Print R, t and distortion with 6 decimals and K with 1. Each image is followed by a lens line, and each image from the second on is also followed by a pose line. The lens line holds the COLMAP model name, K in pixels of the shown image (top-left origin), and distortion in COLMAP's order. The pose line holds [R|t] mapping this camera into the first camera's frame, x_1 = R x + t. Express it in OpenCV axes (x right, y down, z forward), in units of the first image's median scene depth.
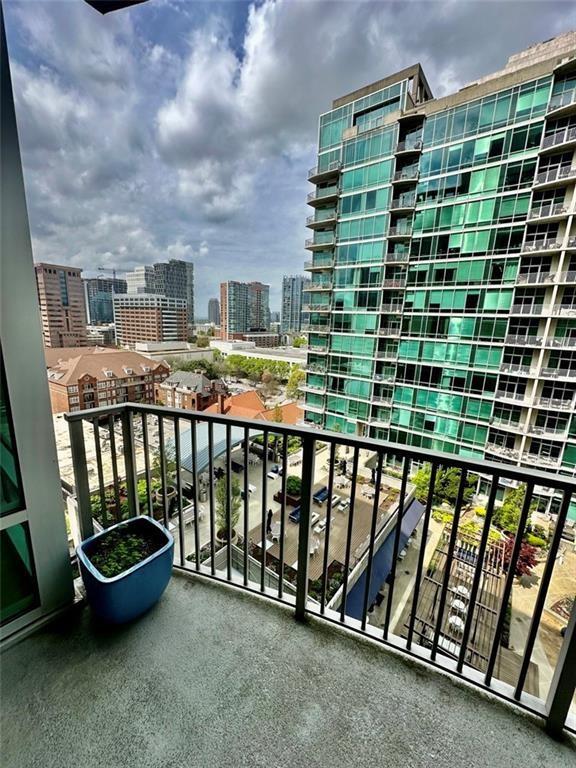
lens RADIAL K [[307.6, 0, 283.4], [0, 307.6, 385.3], [0, 0, 1]] dist [-0.003633, 0.000445]
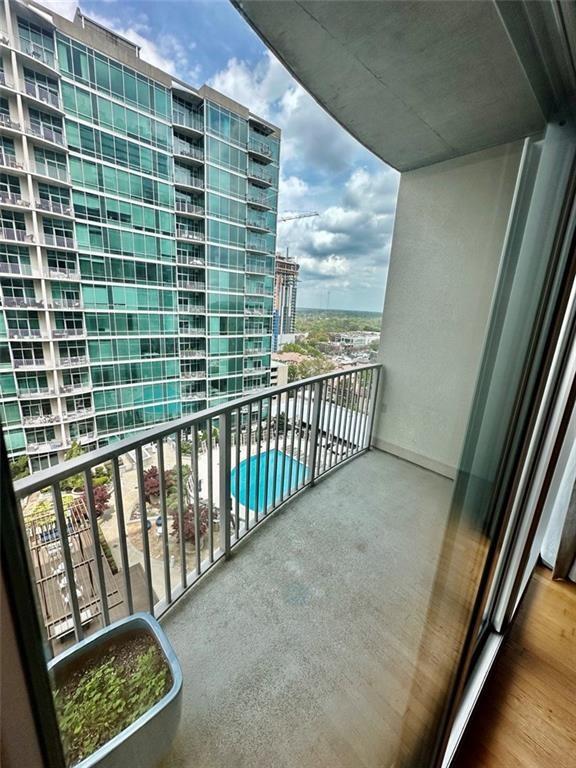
lens RADIAL K [[307.6, 0, 292.2], [0, 307.6, 385.2], [0, 0, 1]] dist [-0.003633, 0.000445]
pose [[0.174150, -0.275180, 0.945488, -0.384341], [0.158960, 0.955423, 0.248793, -0.063976], [-0.971804, 0.106968, 0.210129, 0.194240]]
